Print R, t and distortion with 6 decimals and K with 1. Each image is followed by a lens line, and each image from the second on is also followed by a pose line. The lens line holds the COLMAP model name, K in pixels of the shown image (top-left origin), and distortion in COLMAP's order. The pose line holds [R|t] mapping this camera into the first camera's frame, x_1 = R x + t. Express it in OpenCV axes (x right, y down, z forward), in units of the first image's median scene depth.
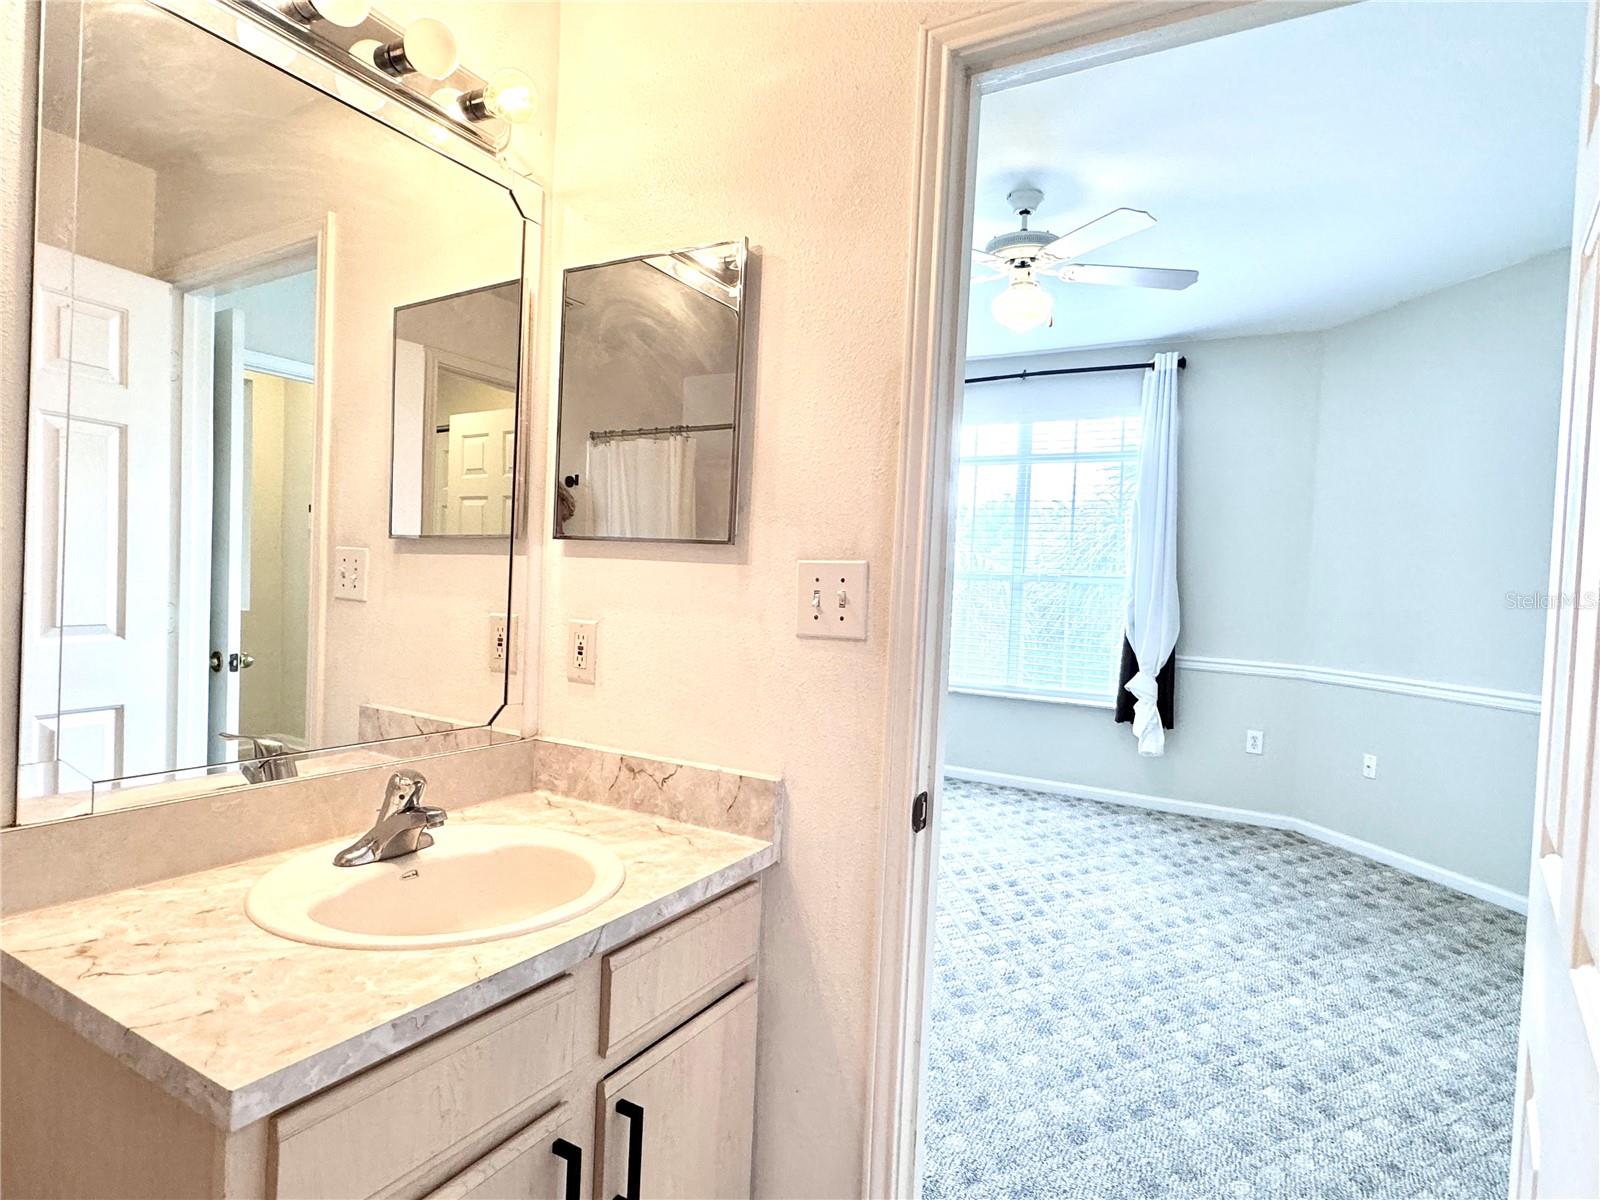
lens RADIAL K [[901.3, 0, 800.0], [0, 901.3, 600.0], [0, 0, 1]] dist [-0.004631, -0.001149]
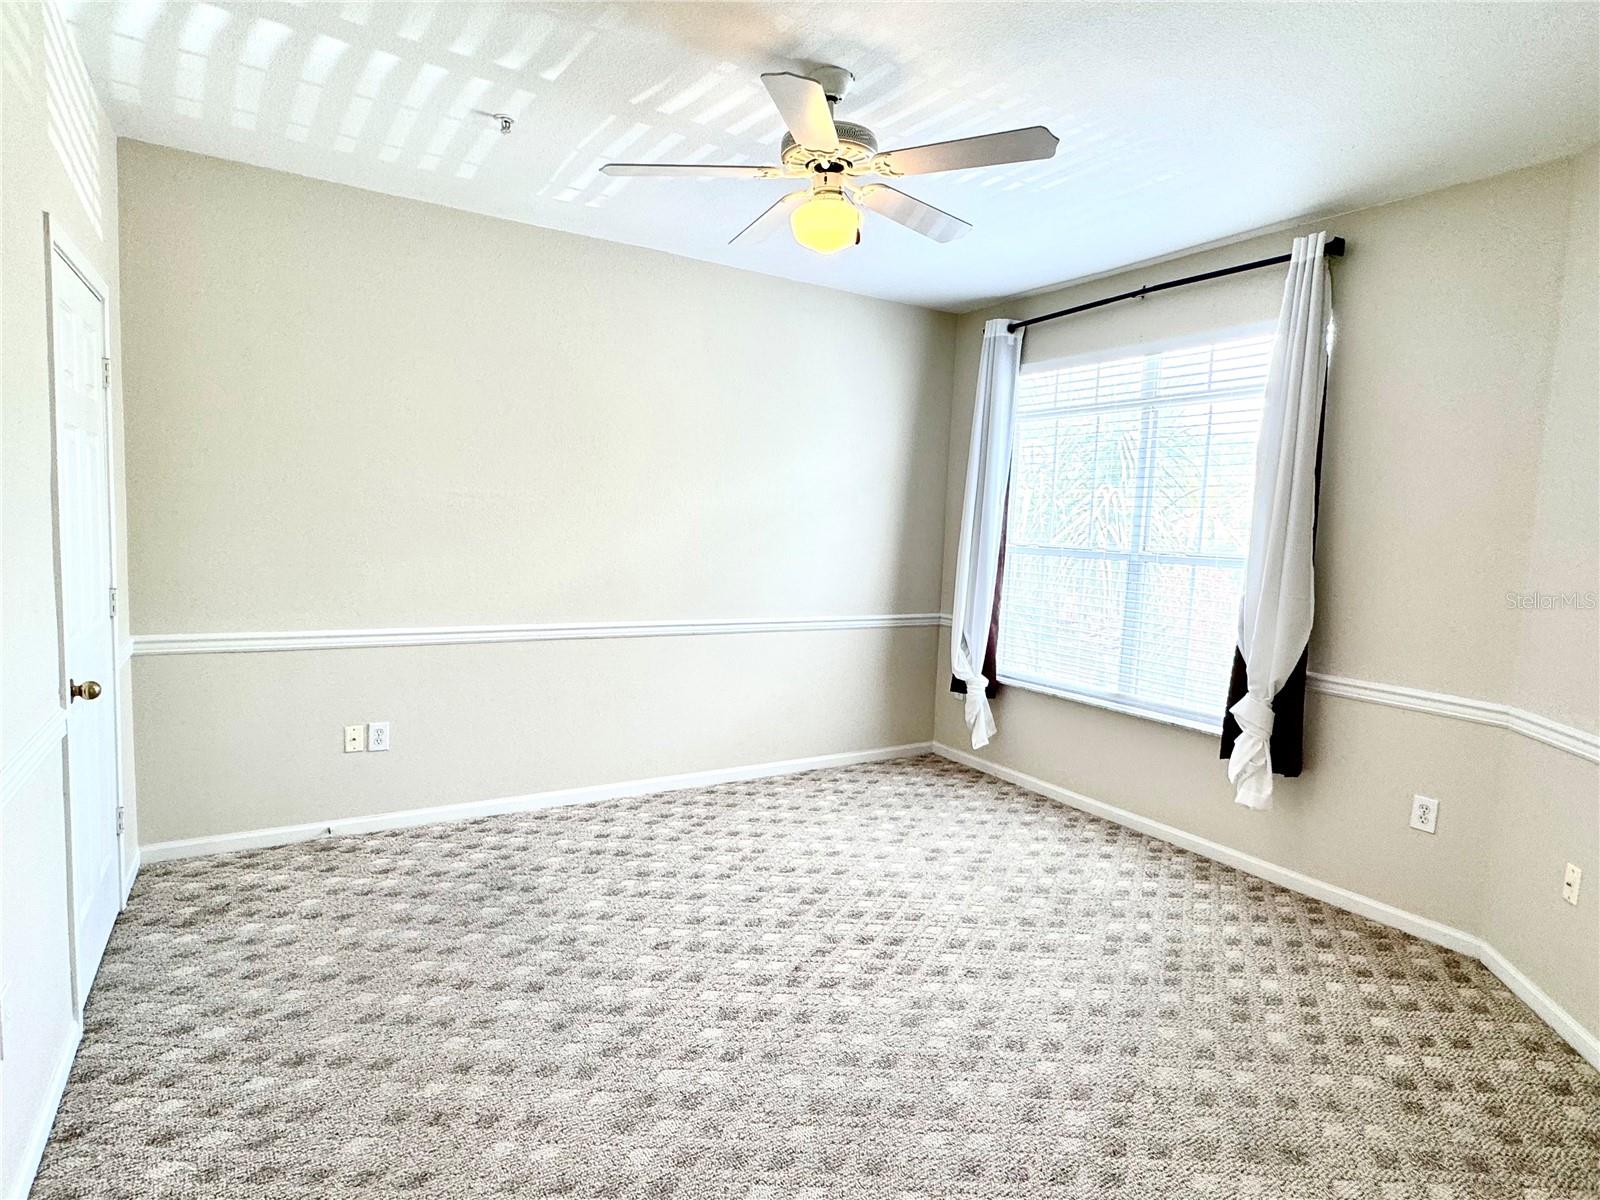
lens RADIAL K [[901.3, 0, 800.0], [0, 901.3, 600.0], [0, 0, 1]] dist [-0.004631, -0.001149]
pose [[0.865551, 0.037567, -0.499409, 0.484870], [-0.013686, 0.998584, 0.051398, -0.030164], [0.500633, -0.037653, 0.864840, 0.228943]]
